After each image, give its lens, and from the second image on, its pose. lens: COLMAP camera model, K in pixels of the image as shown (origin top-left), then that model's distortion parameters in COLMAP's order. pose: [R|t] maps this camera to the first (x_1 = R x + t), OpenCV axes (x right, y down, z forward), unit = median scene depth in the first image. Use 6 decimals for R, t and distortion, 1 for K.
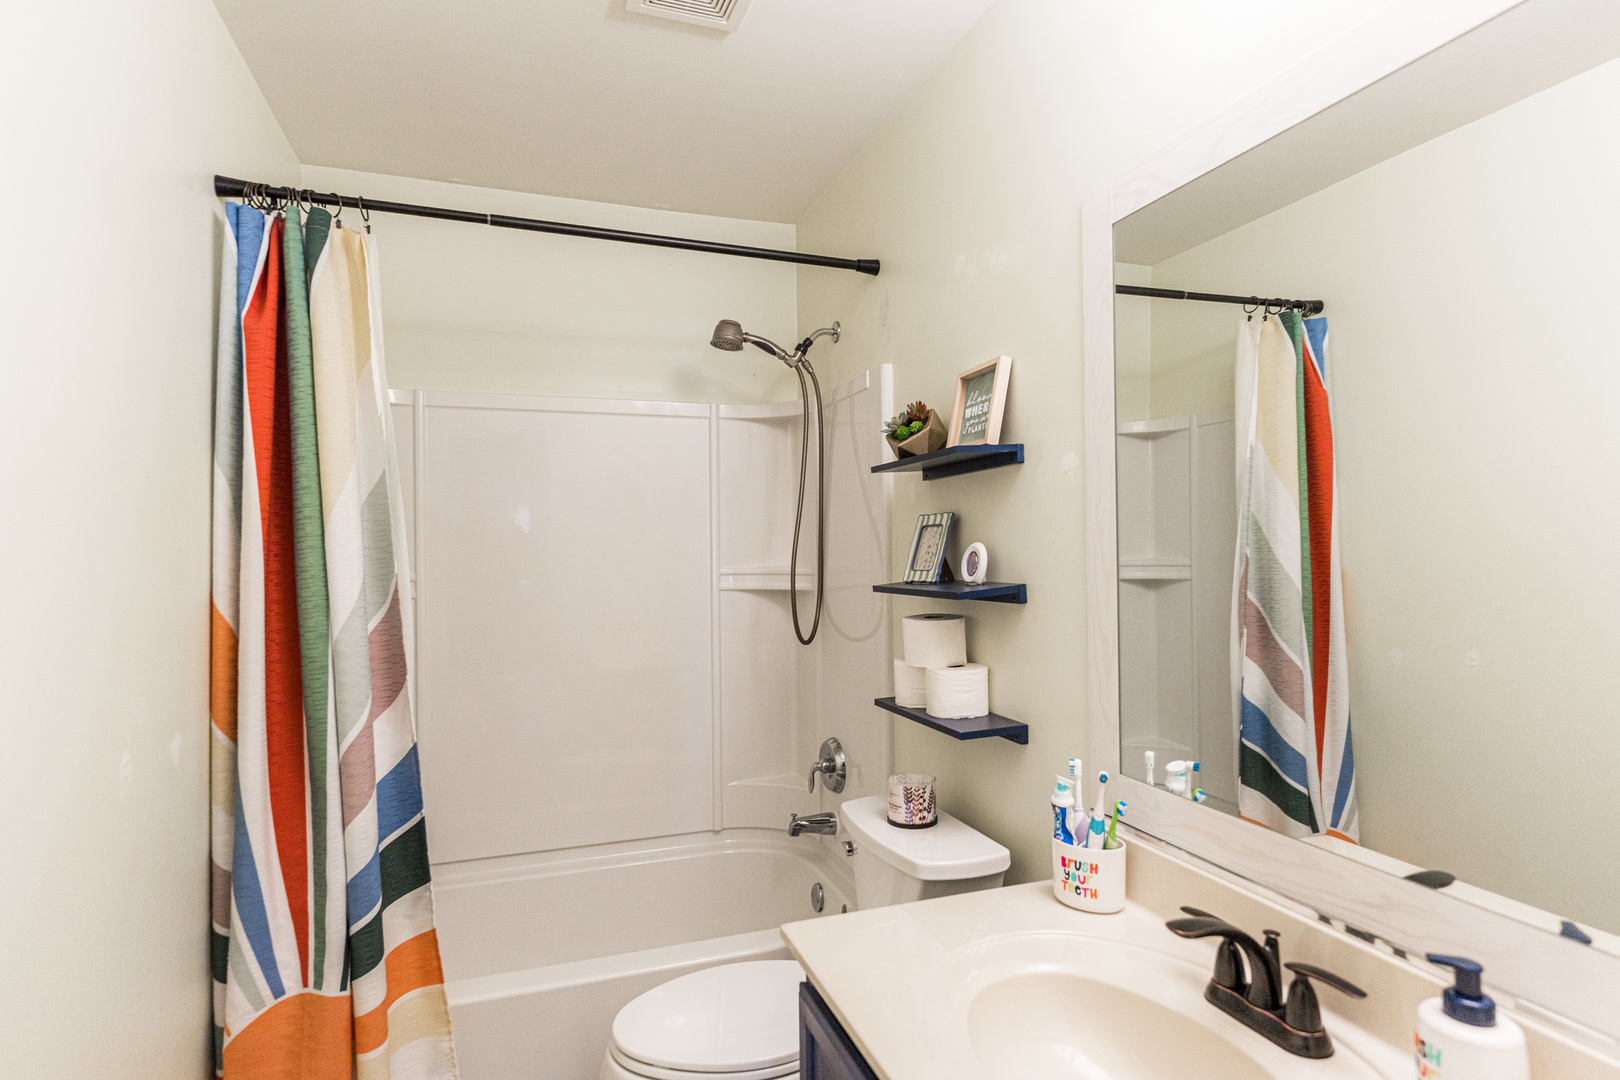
lens RADIAL K [[833.3, 0, 807.5], [0, 833.3, 542.7], [0, 0, 1]] dist [-0.005198, -0.001012]
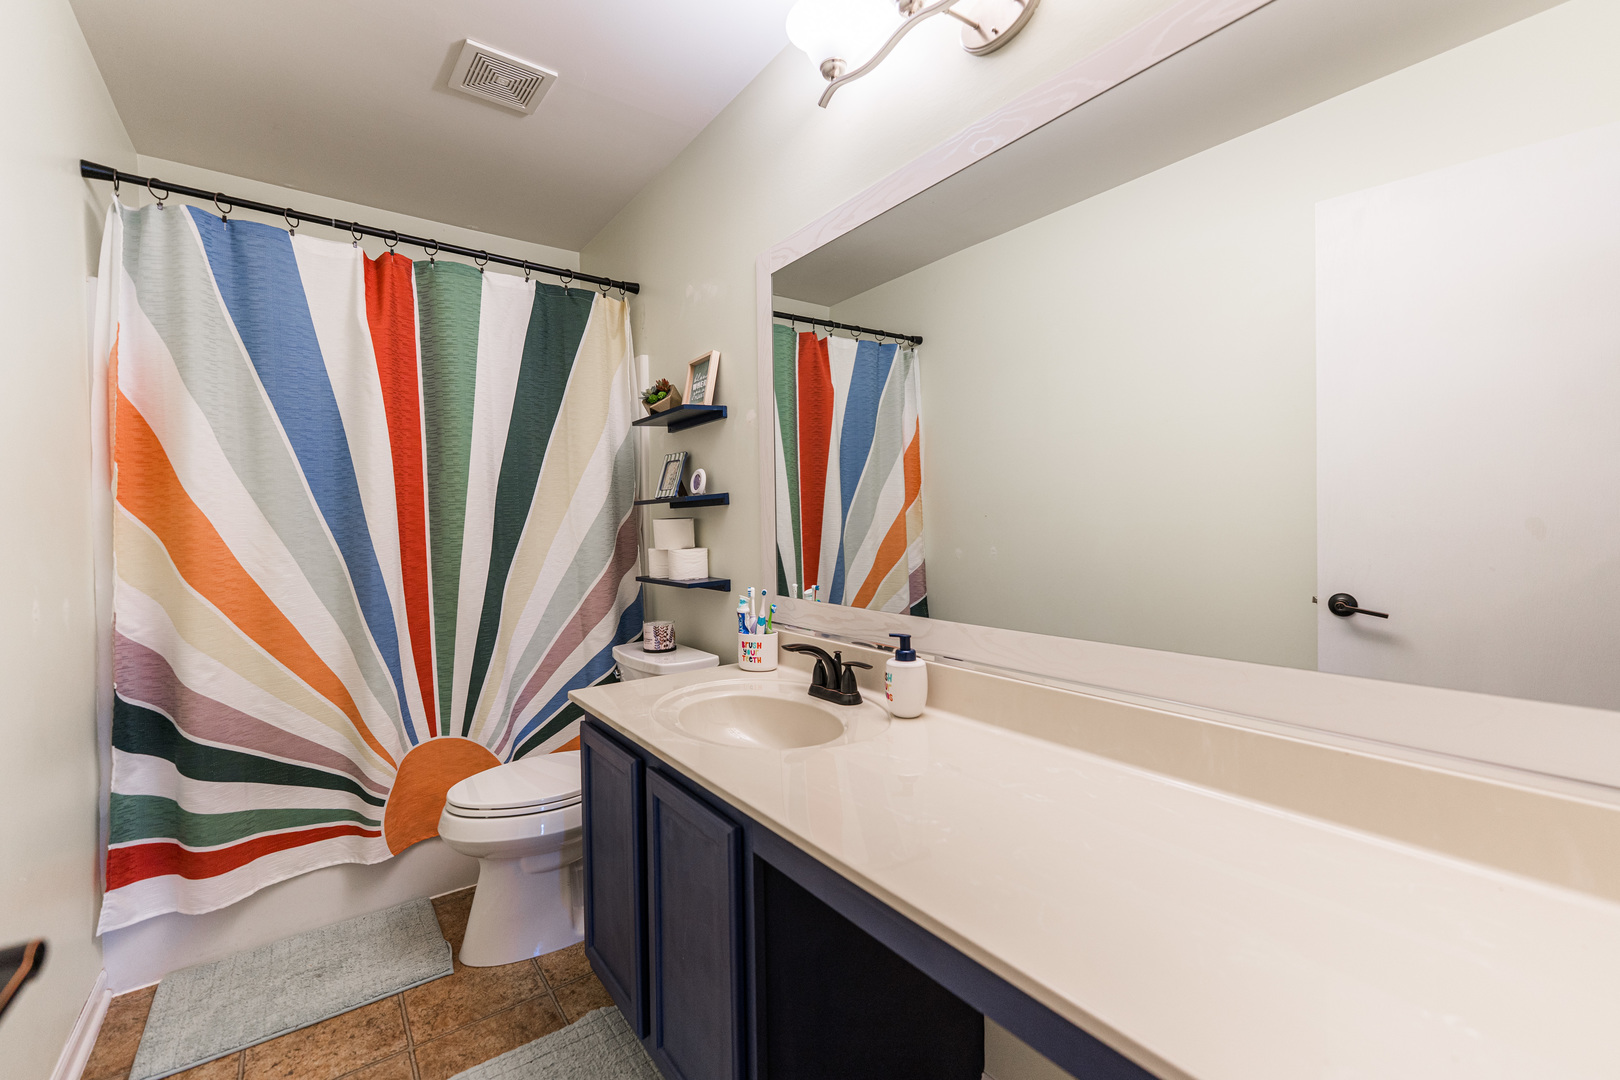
lens RADIAL K [[679.1, 0, 807.1], [0, 679.1, 522.5], [0, 0, 1]] dist [0.003160, -0.000320]
pose [[0.954776, -0.004584, 0.297290, 0.014288], [0.004182, 0.999989, 0.001988, 0.101147], [-0.297296, -0.000655, 0.954785, -0.293542]]
